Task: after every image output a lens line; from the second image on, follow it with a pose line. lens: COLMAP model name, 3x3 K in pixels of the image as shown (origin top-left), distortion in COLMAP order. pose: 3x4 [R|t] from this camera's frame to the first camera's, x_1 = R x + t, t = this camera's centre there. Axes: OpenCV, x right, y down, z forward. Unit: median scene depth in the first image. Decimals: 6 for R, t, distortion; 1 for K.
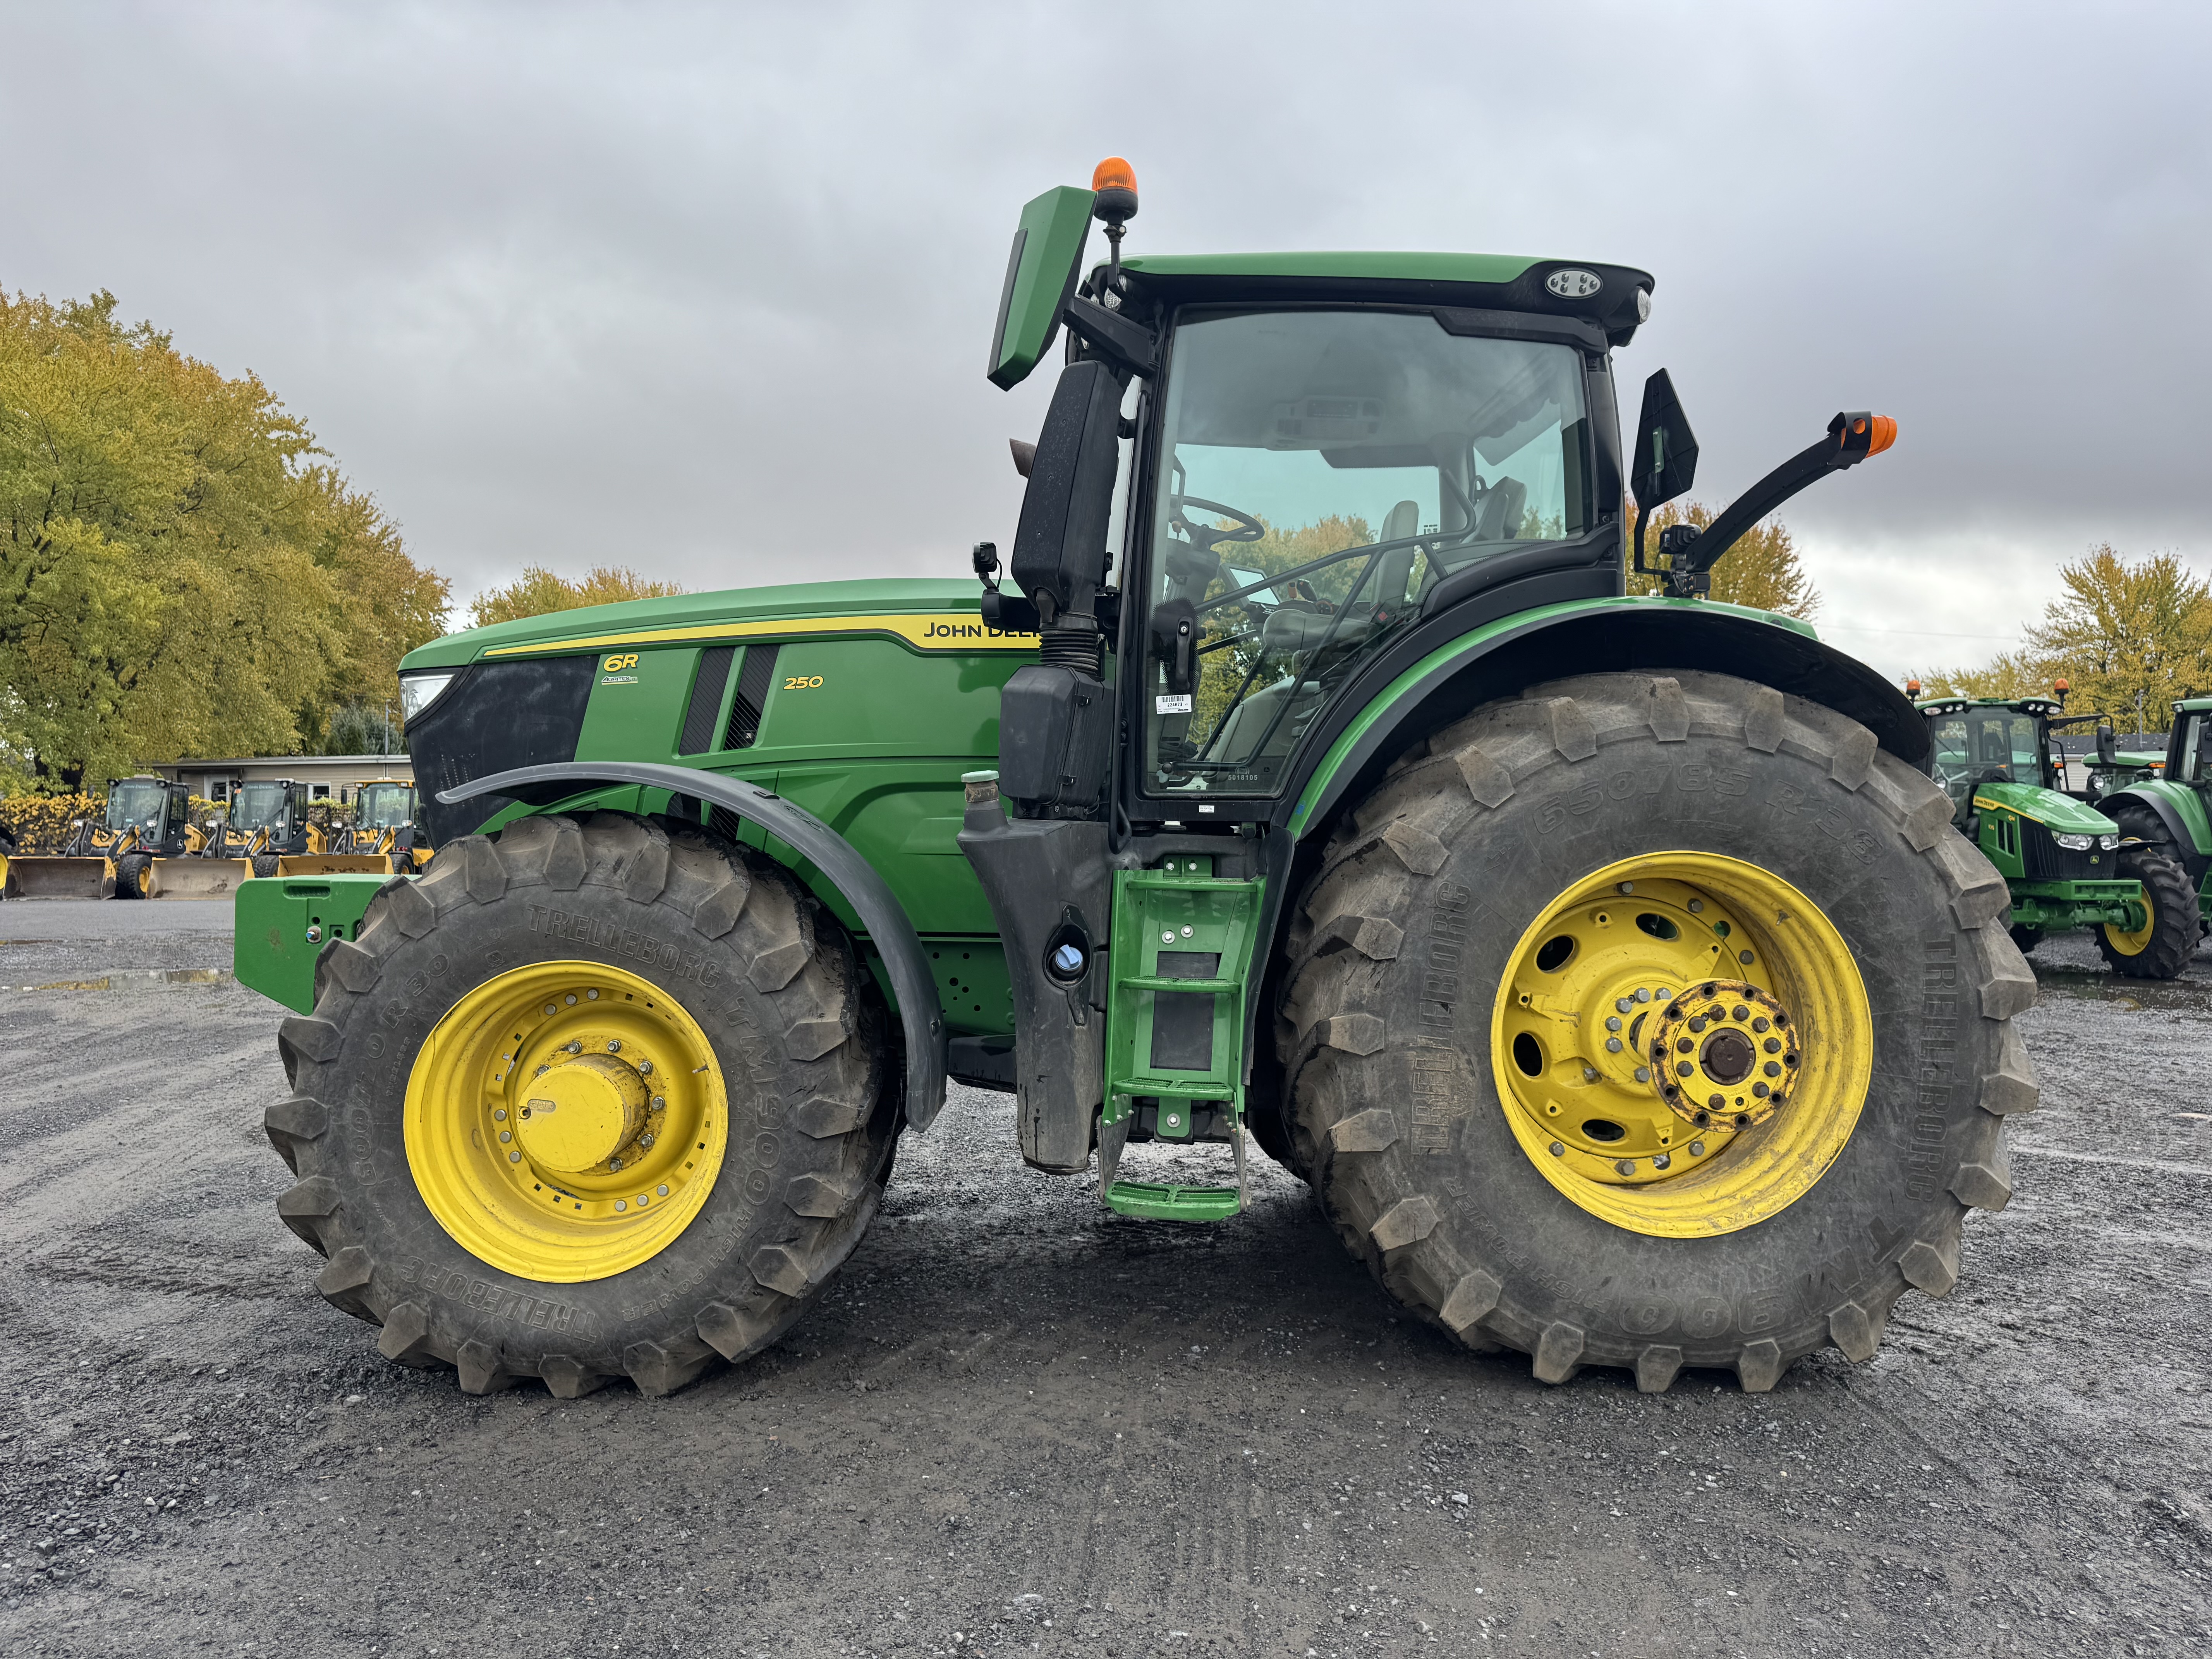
lens RADIAL K [[1685.5, 0, 1113.6], [0, 1685.5, 825.8], [0, 0, 1]] dist [0.191383, -0.465619]
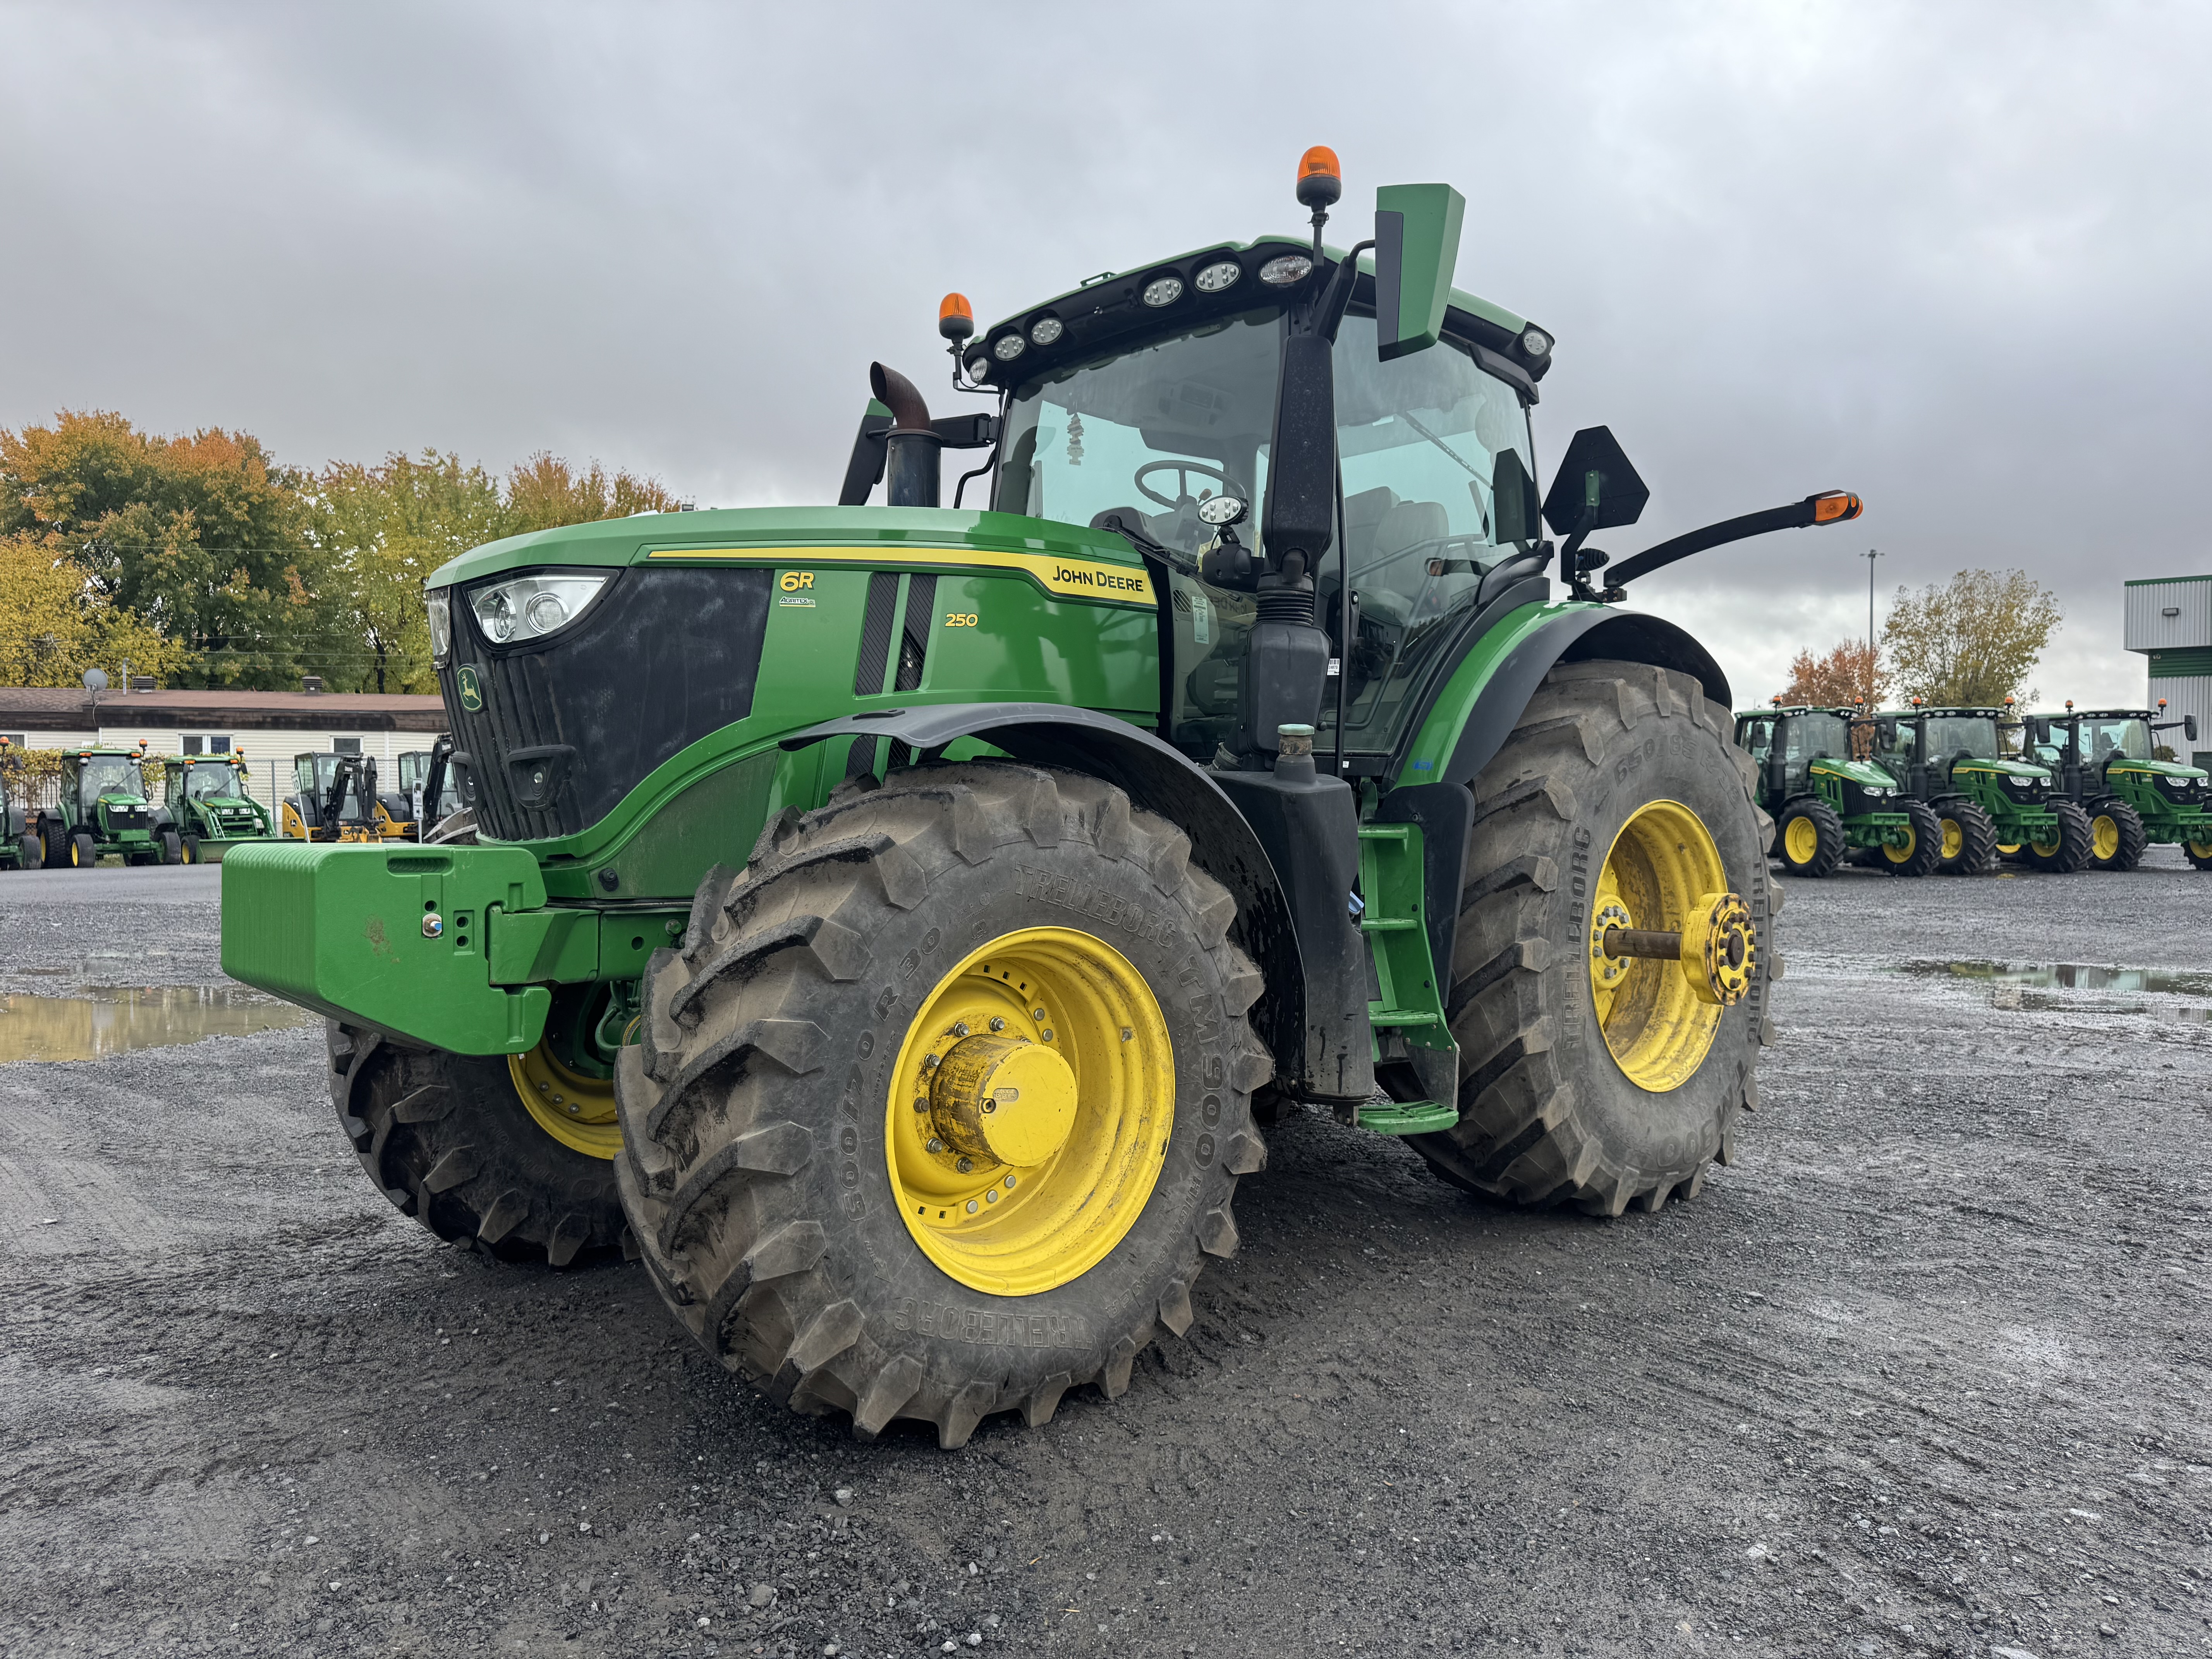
lens RADIAL K [[1685.5, 0, 1113.6], [0, 1685.5, 825.8], [0, 0, 1]] dist [0.191383, -0.465619]
pose [[0.720303, -0.012907, 0.693539, -0.896487], [-0.000253, 0.999822, 0.018870, 0.010029], [-0.693659, -0.013767, 0.720172, 0.346092]]
